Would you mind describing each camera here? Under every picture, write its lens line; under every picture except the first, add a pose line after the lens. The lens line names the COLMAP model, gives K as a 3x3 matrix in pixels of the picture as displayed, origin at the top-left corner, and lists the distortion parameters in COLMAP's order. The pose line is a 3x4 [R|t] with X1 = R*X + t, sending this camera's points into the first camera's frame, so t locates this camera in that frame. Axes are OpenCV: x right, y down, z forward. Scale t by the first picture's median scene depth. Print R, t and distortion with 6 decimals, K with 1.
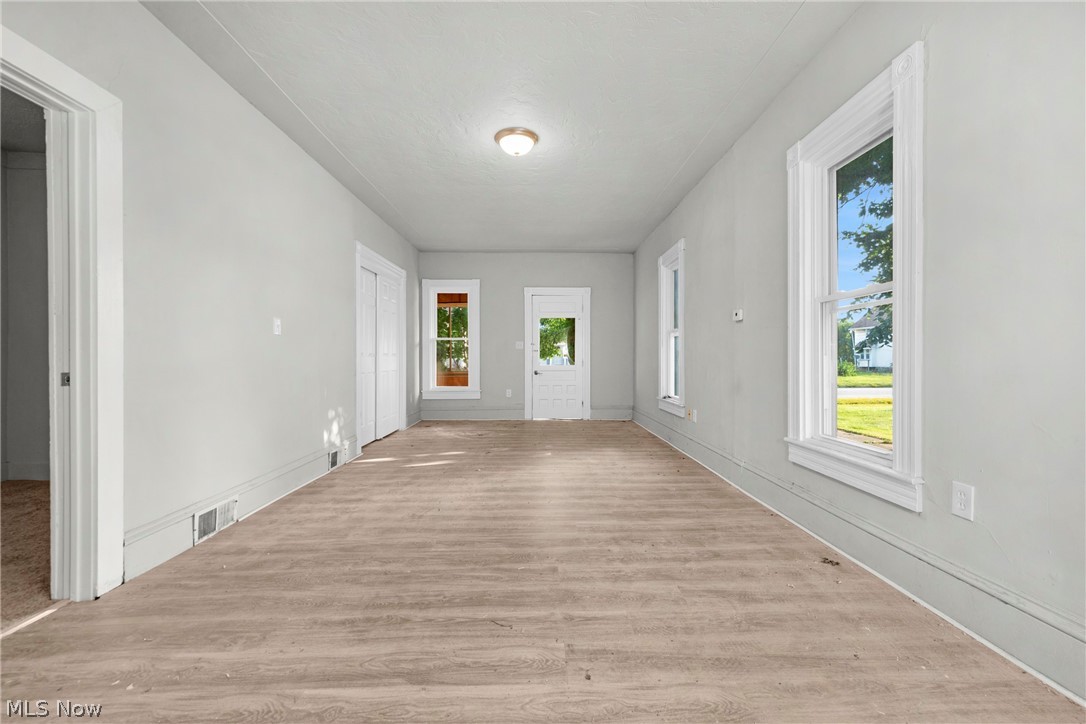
lens RADIAL K [[449.9, 0, 545.9], [0, 449.9, 360.8], [0, 0, 1]] dist [0.022392, -0.008247]
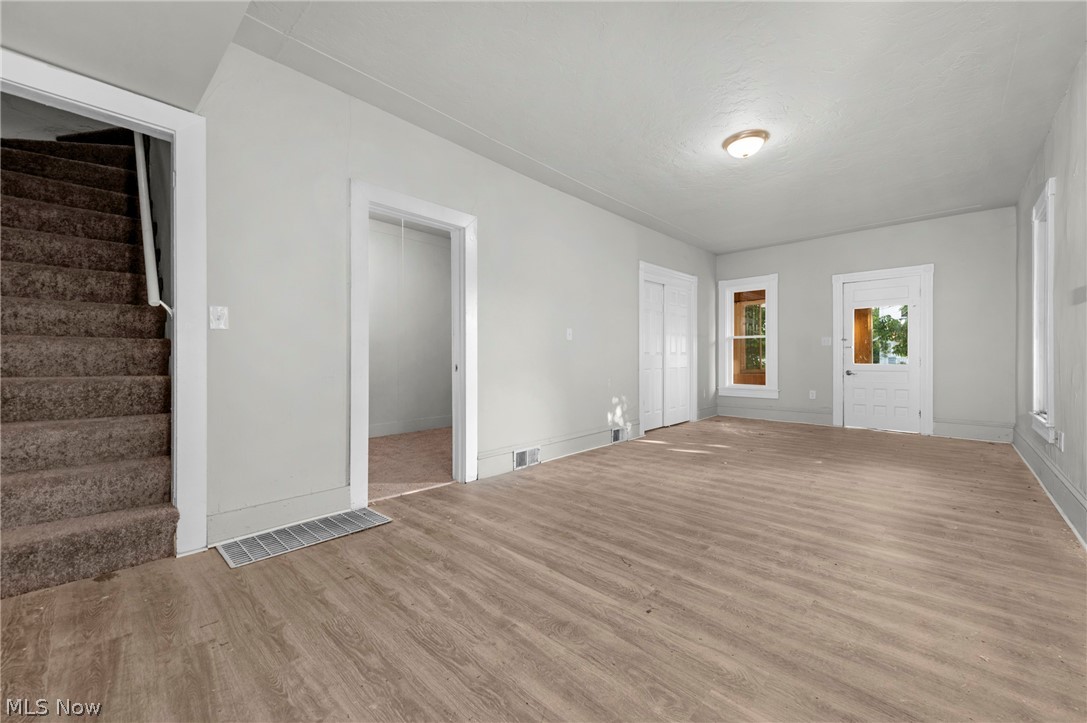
lens RADIAL K [[450.3, 0, 546.5], [0, 450.3, 360.3], [0, 0, 1]] dist [0.022392, -0.008247]
pose [[0.688902, 0.004657, -0.724840, 0.439026], [-0.001522, 0.999986, 0.004979, -0.002252], [0.724853, -0.002327, 0.688899, -0.037769]]
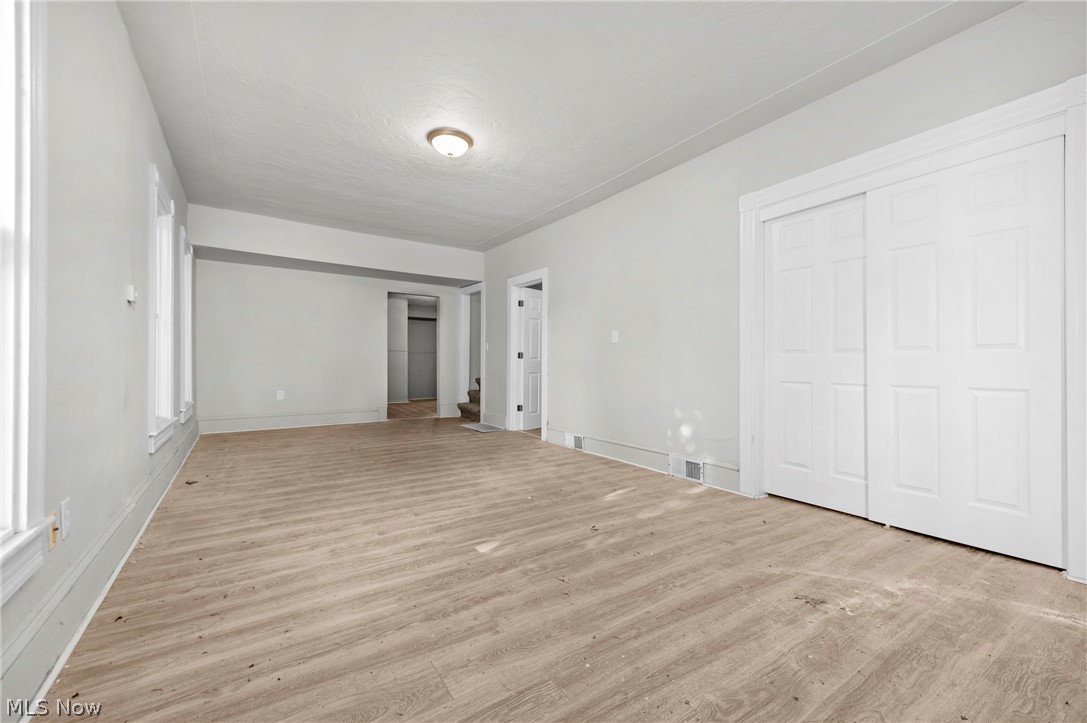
lens RADIAL K [[450.3, 0, 546.5], [0, 450.3, 360.3], [0, 0, 1]] dist [0.022392, -0.008247]
pose [[-0.851765, 0.001916, -0.523921, 0.312442], [-0.001097, 0.999985, 0.005440, 0.009027], [0.523923, 0.005208, -0.851750, 2.291877]]
